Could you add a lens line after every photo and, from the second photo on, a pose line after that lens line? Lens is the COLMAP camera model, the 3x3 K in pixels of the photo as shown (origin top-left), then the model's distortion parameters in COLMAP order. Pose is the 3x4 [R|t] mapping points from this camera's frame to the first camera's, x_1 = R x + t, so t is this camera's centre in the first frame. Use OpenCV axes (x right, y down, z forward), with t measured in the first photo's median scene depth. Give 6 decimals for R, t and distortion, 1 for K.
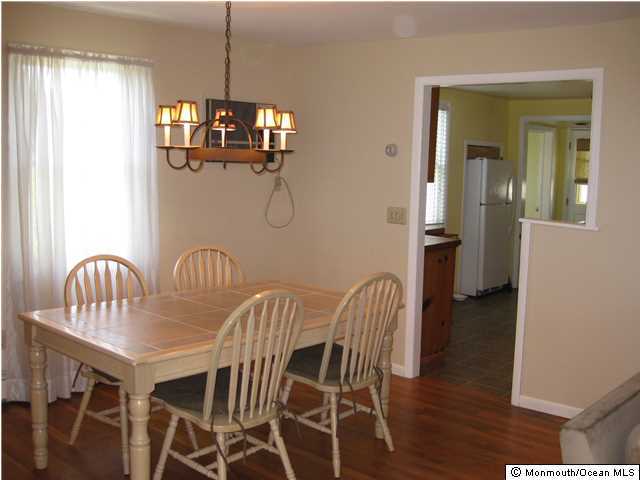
lens RADIAL K [[715.6, 0, 333.6], [0, 715.6, 242.5], [0, 0, 1]] dist [-0.201231, 0.233279]
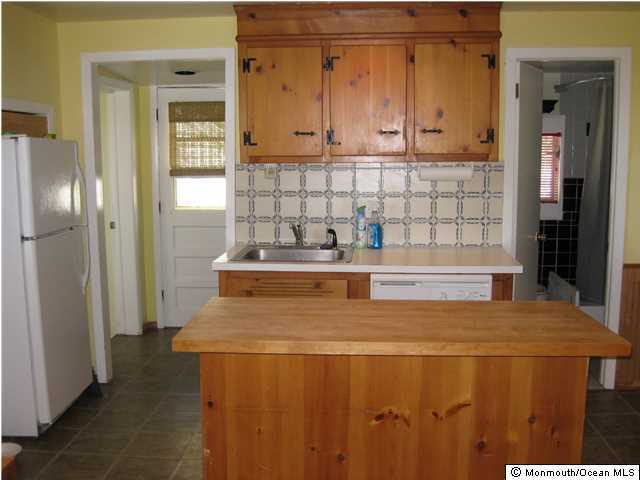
lens RADIAL K [[715.6, 0, 333.6], [0, 715.6, 242.5], [0, 0, 1]] dist [-0.201231, 0.233279]
pose [[0.788986, -0.107897, 0.604863, 0.212532], [0.099664, 0.993897, 0.047292, -0.113408], [-0.606274, 0.022970, 0.794924, 1.162532]]
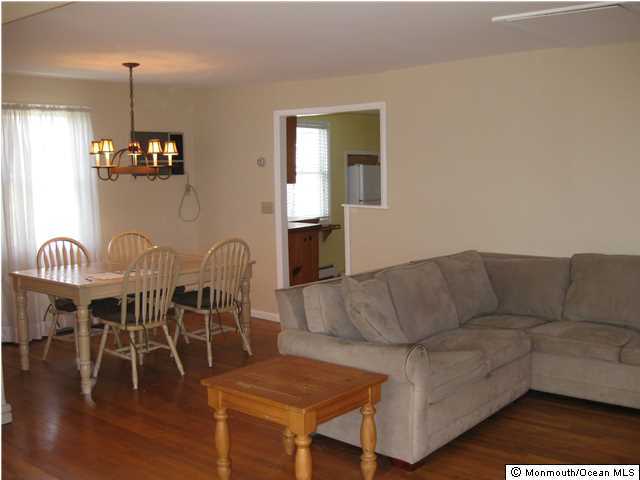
lens RADIAL K [[715.6, 0, 333.6], [0, 715.6, 242.5], [0, 0, 1]] dist [-0.201231, 0.233279]
pose [[0.997815, -0.042936, 0.050225, 0.202209], [0.043722, 0.998936, -0.014657, 0.080376], [-0.049542, 0.016821, 0.998630, -0.589819]]
